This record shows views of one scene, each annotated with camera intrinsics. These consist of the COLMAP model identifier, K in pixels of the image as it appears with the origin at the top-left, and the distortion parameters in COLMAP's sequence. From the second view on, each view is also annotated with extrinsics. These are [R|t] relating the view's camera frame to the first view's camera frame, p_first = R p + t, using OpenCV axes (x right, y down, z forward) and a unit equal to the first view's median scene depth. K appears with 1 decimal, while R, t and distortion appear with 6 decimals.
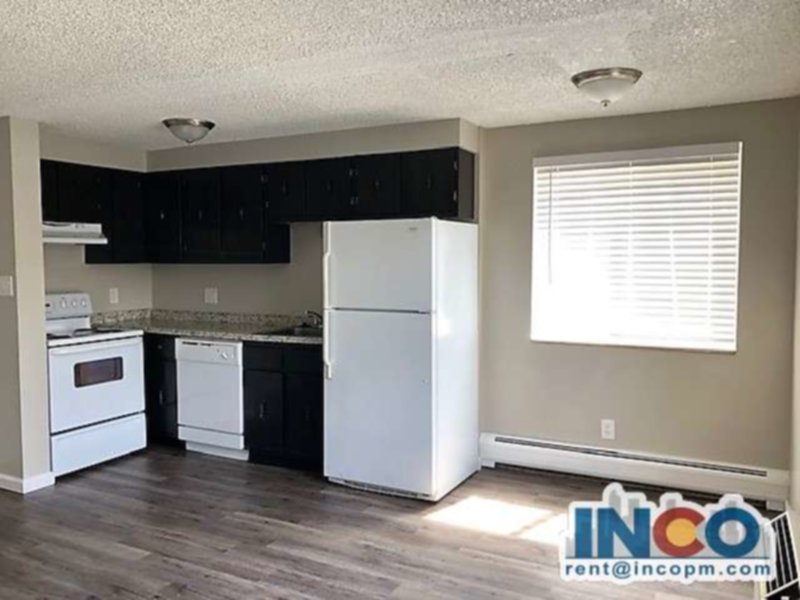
lens RADIAL K [[659.8, 0, 399.4], [0, 659.8, 297.2], [0, 0, 1]] dist [0.017810, -0.009484]
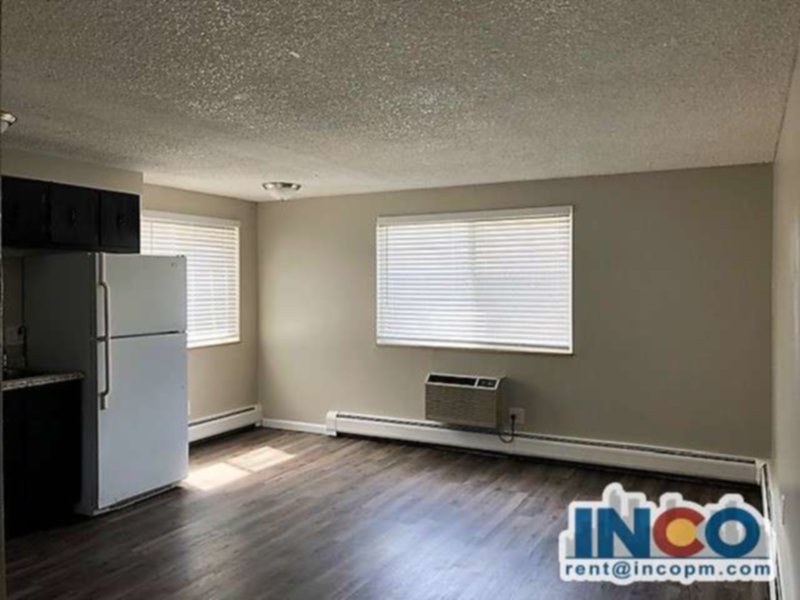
lens RADIAL K [[659.8, 0, 396.0], [0, 659.8, 297.9], [0, 0, 1]] dist [0.017810, -0.009484]
pose [[0.002895, -0.019728, 0.999801, -1.112217], [0.065455, 0.997665, 0.019496, -0.035222], [-0.997851, 0.065385, 0.004180, 0.541407]]
